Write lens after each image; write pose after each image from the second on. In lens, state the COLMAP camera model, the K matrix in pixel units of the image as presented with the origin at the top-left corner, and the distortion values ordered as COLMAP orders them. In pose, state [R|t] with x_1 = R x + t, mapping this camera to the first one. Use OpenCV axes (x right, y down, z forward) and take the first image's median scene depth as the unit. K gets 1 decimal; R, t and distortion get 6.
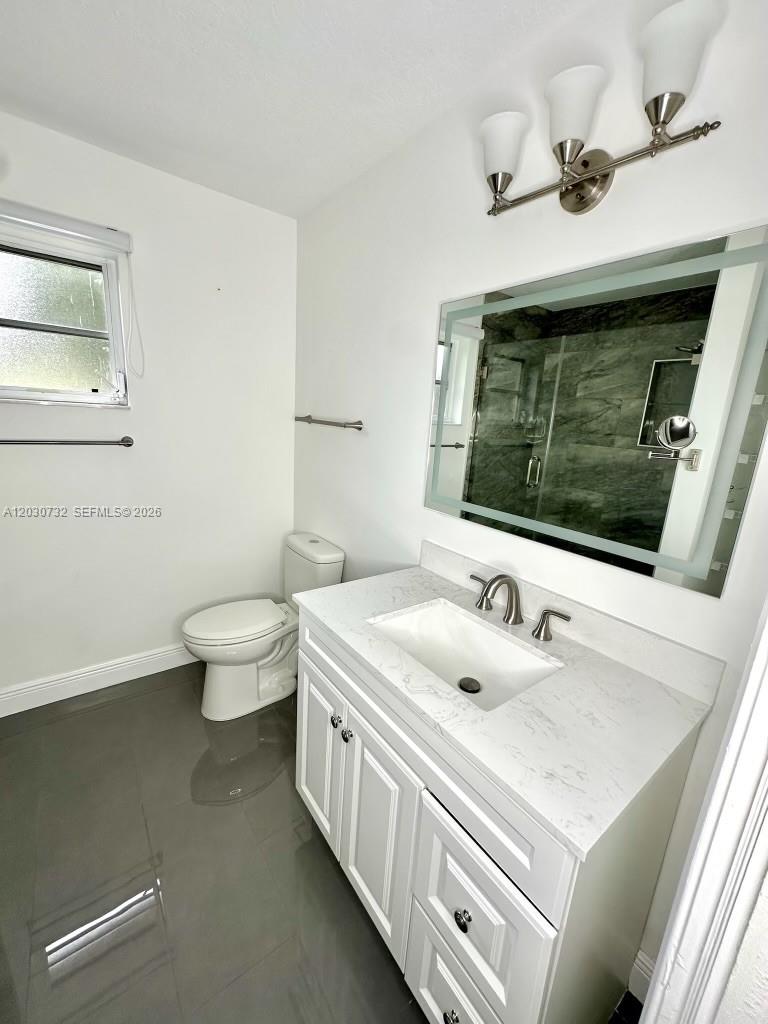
lens RADIAL K [[408.5, 0, 384.0], [0, 408.5, 512.0], [0, 0, 1]] dist [-0.001751, 0.000202]
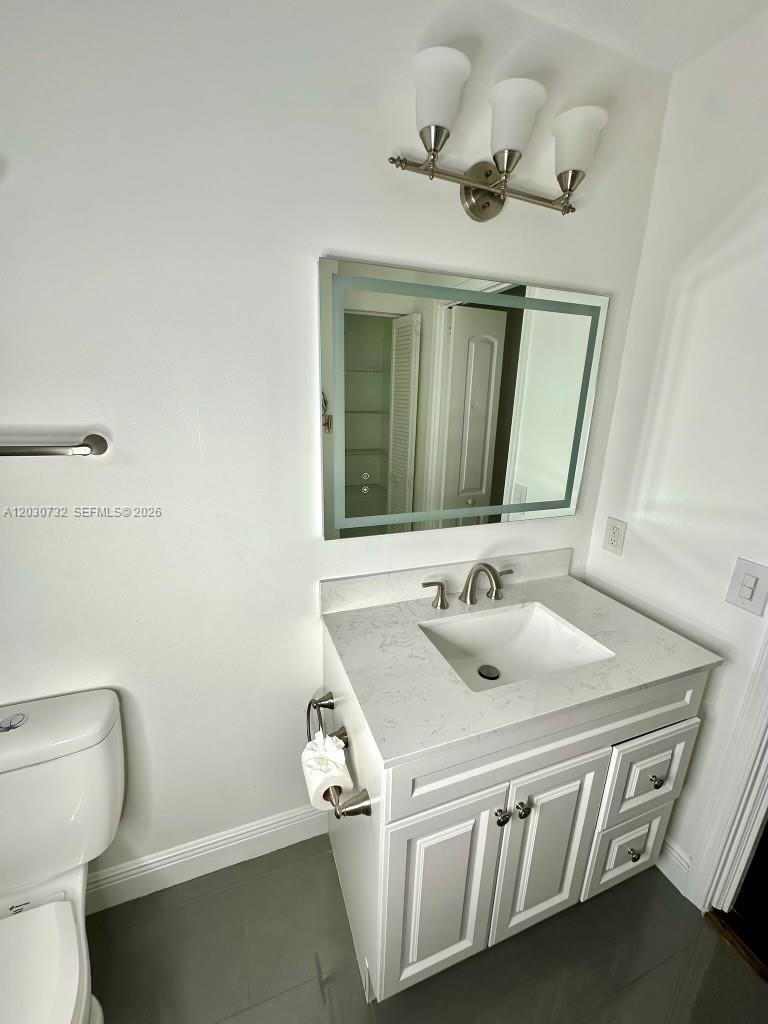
lens RADIAL K [[408.5, 0, 384.0], [0, 408.5, 512.0], [0, 0, 1]] dist [-0.001751, 0.000202]
pose [[0.288334, -0.324890, 0.900728, -0.736630], [0.215616, 0.938549, 0.269510, -0.335470], [-0.932938, 0.116503, 0.340667, 0.893846]]
